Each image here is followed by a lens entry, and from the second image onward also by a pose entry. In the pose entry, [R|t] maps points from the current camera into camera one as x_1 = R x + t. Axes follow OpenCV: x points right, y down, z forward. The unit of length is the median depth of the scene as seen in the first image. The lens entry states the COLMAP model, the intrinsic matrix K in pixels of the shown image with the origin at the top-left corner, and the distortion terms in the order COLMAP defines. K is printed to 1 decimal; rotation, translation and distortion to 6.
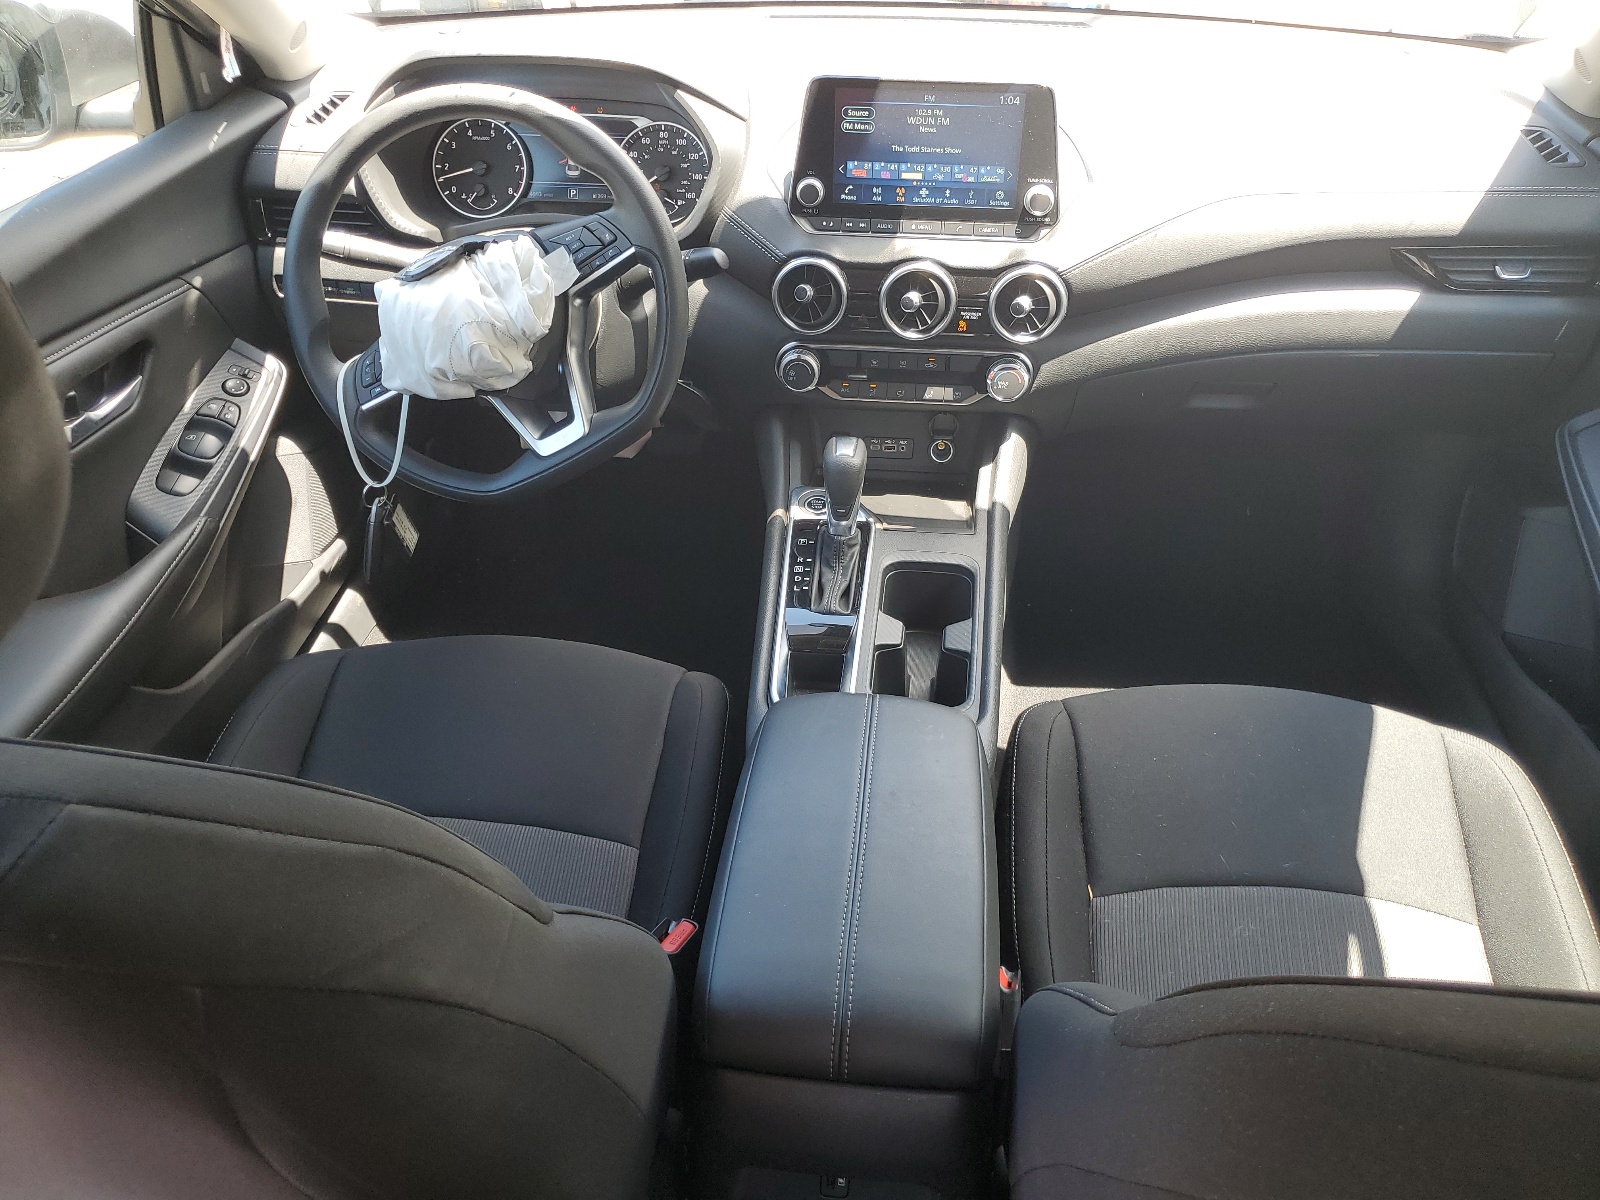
lens RADIAL K [[1294.6, 0, 798.6], [0, 1294.6, 599.3], [0, 0, 1]] dist [0.005609, 0.000428]
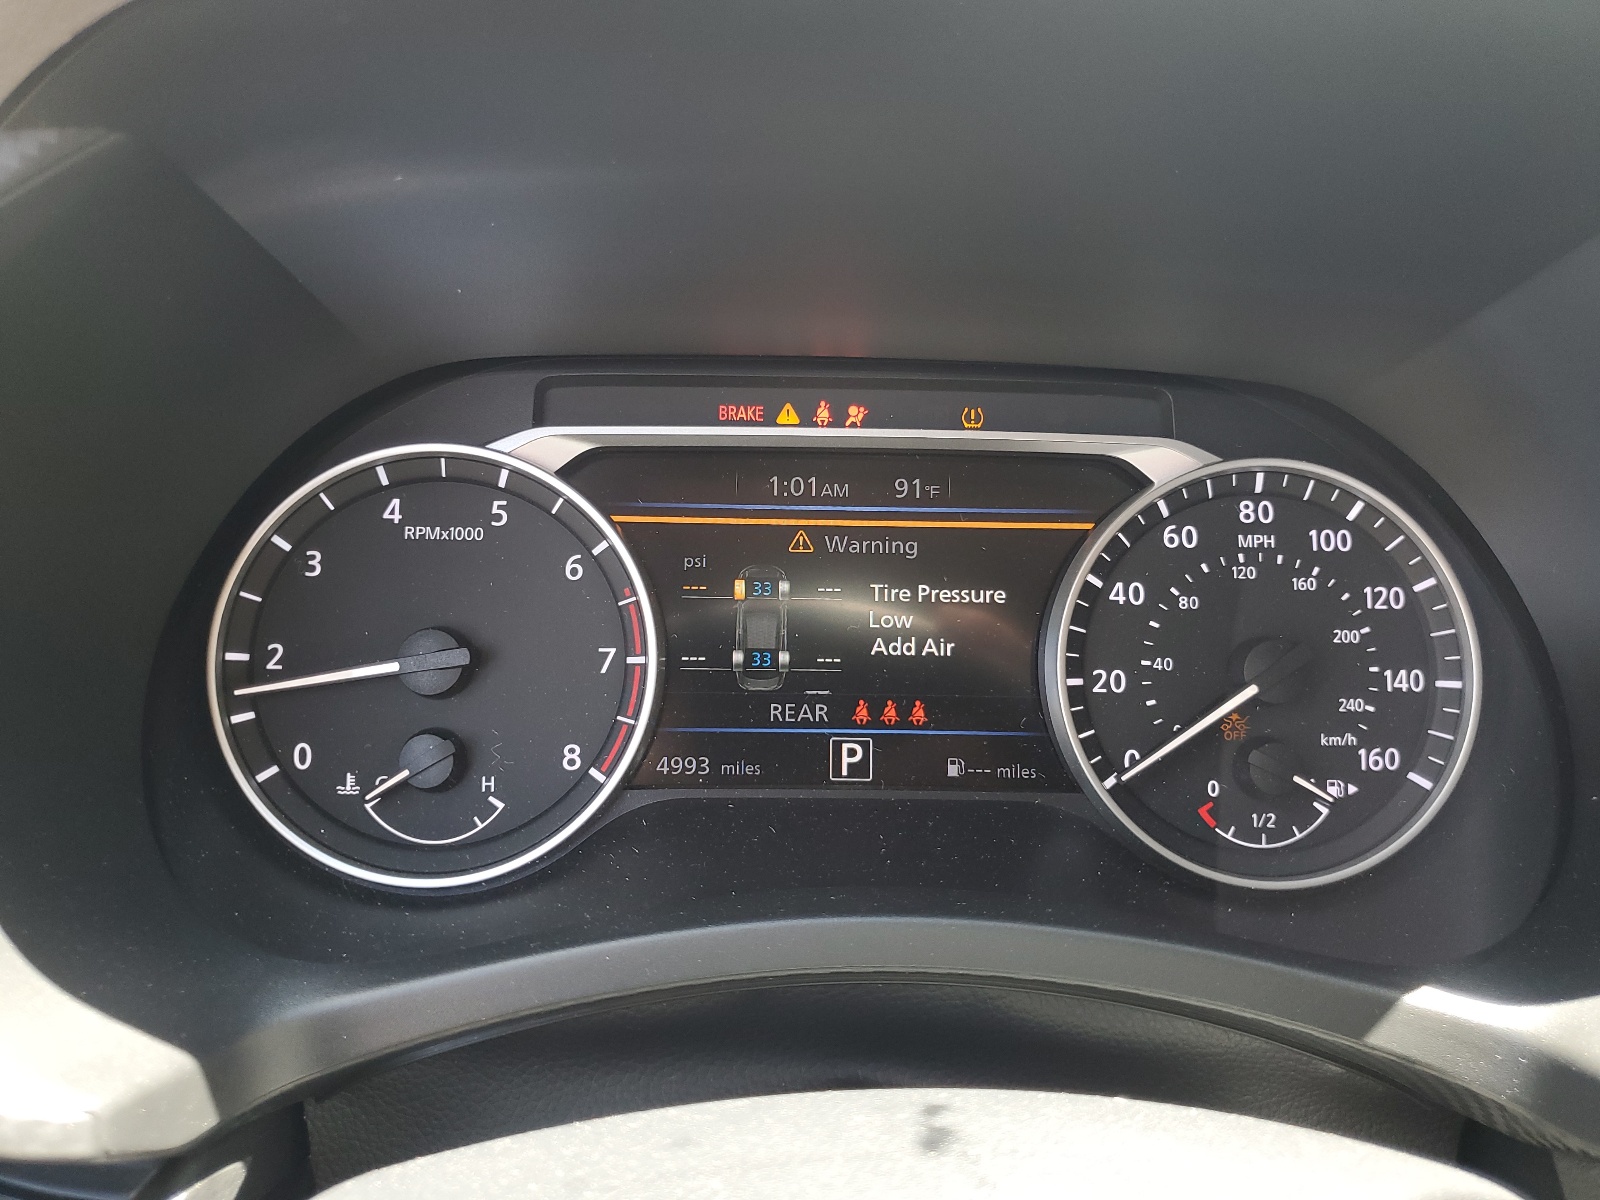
lens RADIAL K [[1294.6, 0, 799.9], [0, 1294.6, 599.9], [0, 0, 1]] dist [0.005609, 0.000428]
pose [[0.989578, -0.014539, 0.143265, -0.217001], [0.056646, 0.953983, -0.294461, -0.276101], [-0.132391, 0.299508, 0.944864, 0.785867]]
